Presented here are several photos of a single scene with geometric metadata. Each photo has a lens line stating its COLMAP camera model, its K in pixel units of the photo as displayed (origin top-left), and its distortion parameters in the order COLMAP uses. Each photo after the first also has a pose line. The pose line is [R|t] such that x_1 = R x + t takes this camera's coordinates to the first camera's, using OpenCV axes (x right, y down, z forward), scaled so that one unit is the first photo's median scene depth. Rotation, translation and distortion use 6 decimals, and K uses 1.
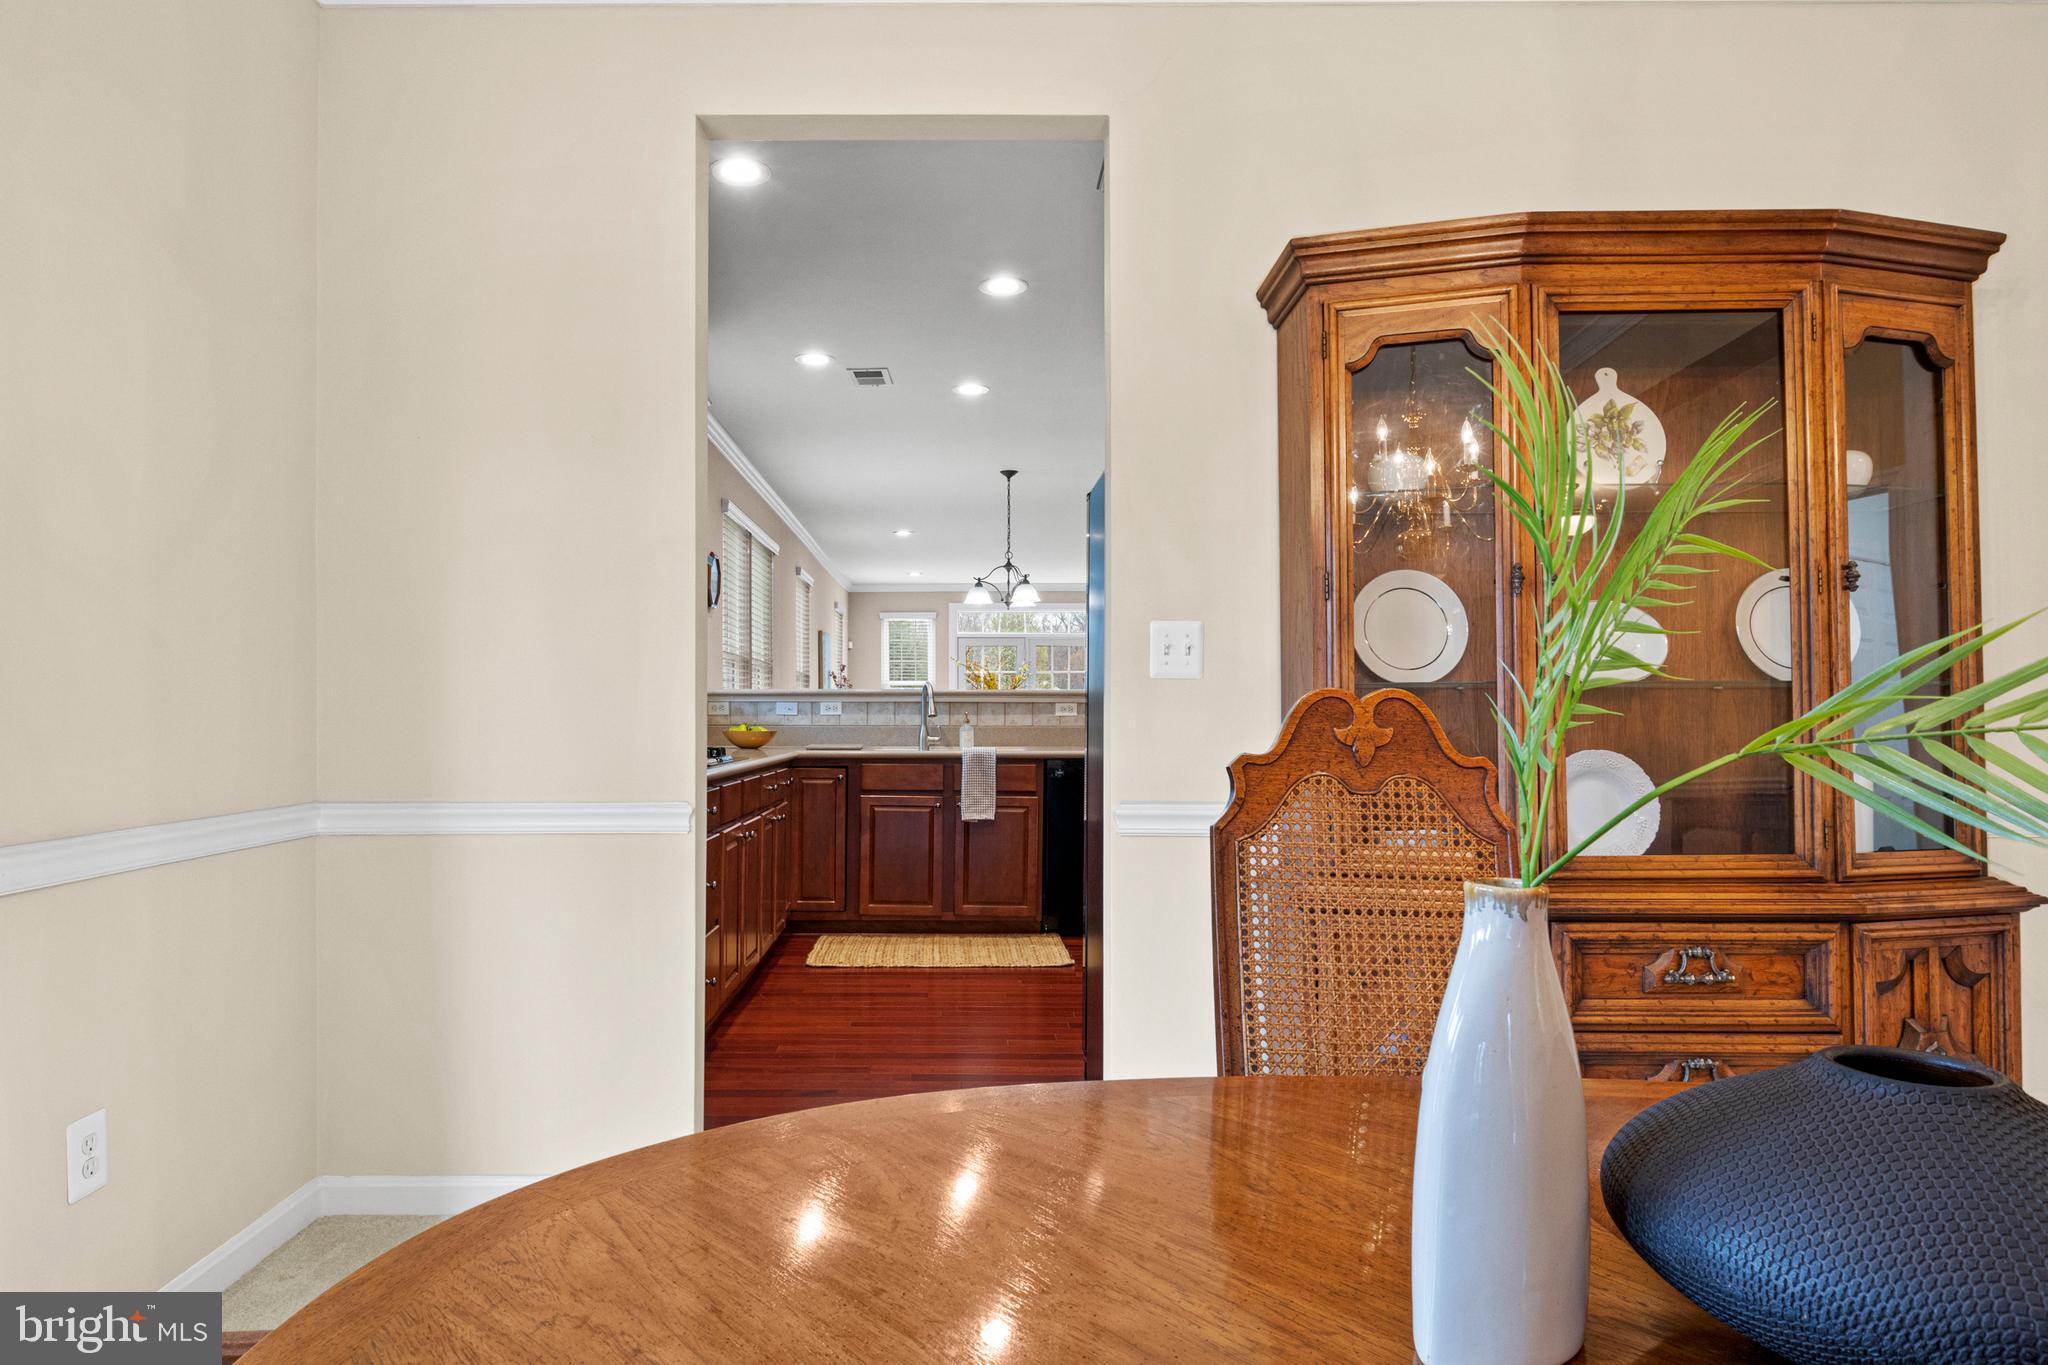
lens RADIAL K [[1152.8, 0, 986.1], [0, 1152.8, 676.2], [0, 0, 1]] dist [0.002042, 0.000701]
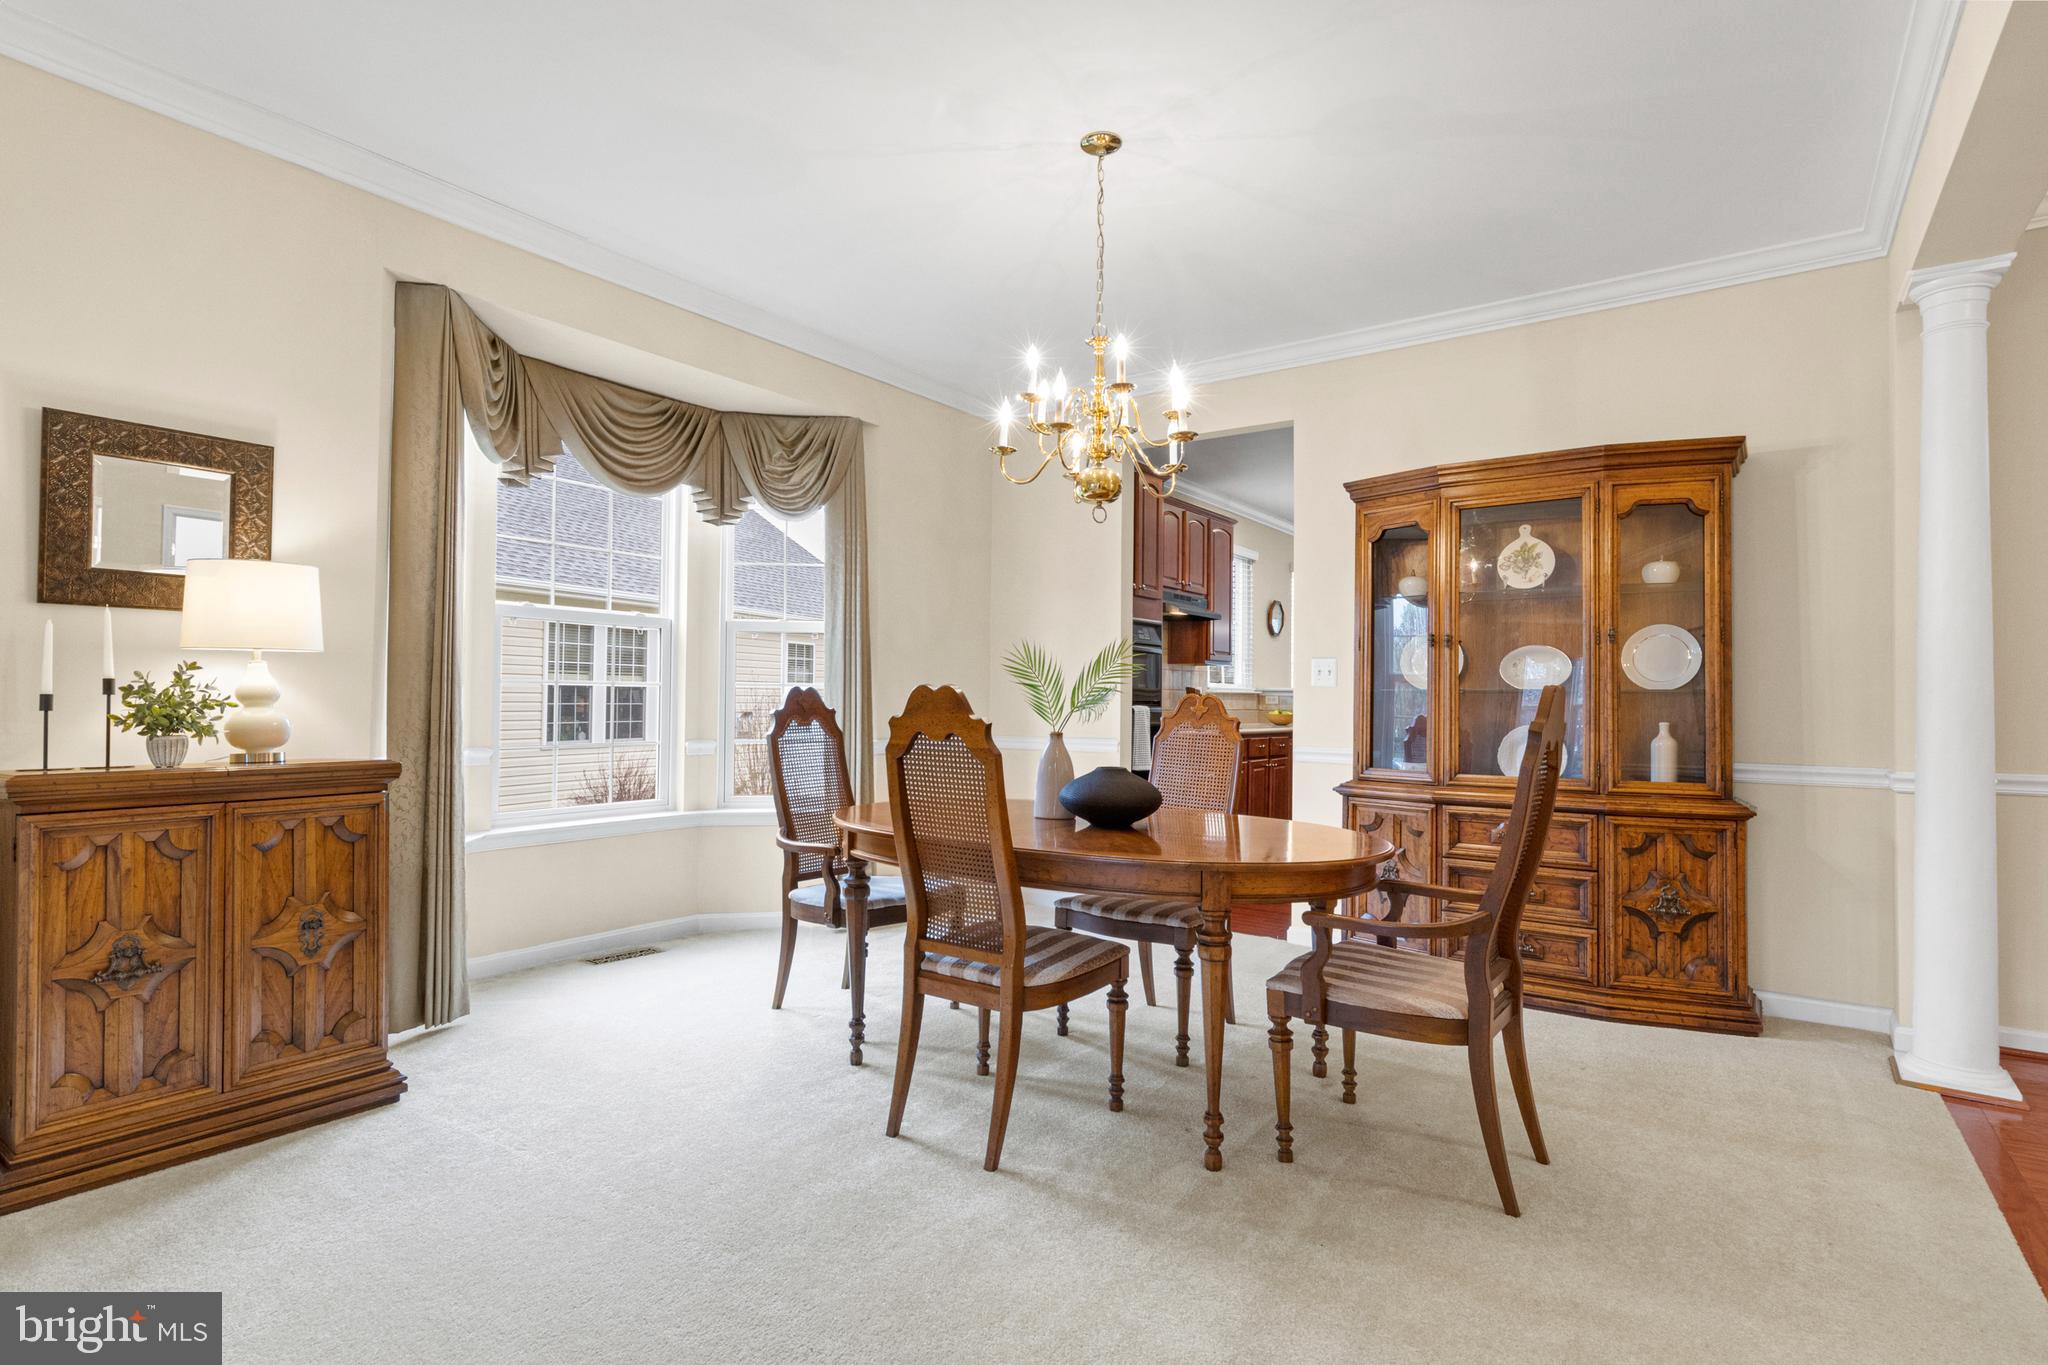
lens RADIAL K [[996.0, 0, 1034.5], [0, 996.0, 699.1], [0, 0, 1]] dist [-0.003661, 0.000031]
pose [[0.812063, 0.008325, -0.583510, 0.802400], [0.004860, 0.999767, 0.021028, -0.017385], [0.583549, -0.019912, 0.811834, -0.772628]]
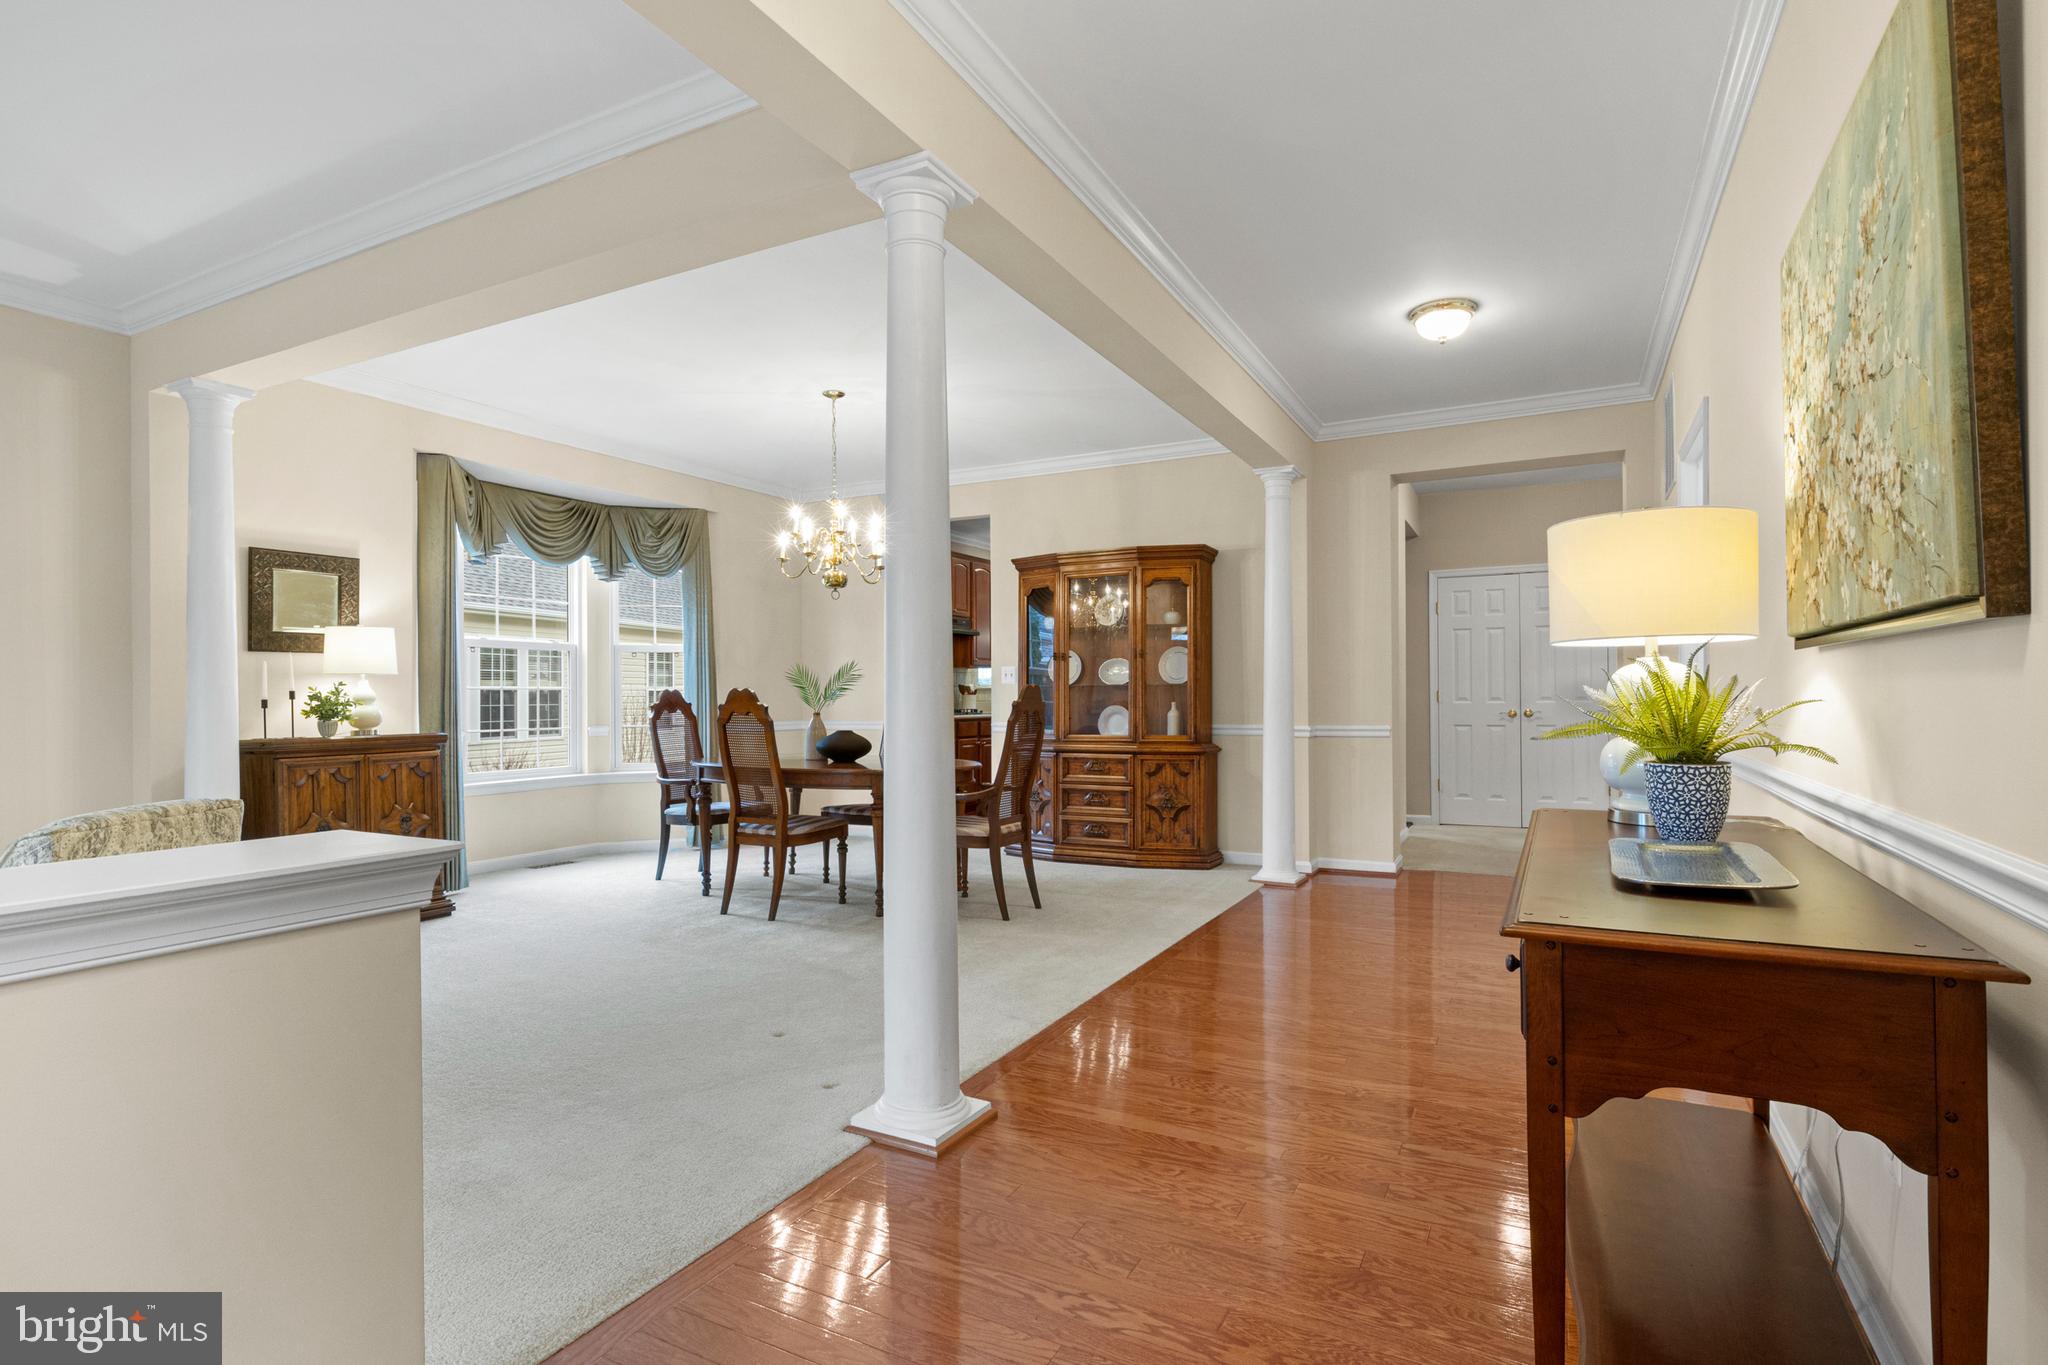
lens RADIAL K [[996.0, 0, 1034.5], [0, 996.0, 699.1], [0, 0, 1]] dist [-0.003661, 0.000031]
pose [[0.881430, -0.002663, -0.472308, 1.606050], [0.017407, 0.999488, 0.026850, -0.032395], [0.471994, -0.031887, 0.881025, -1.508554]]
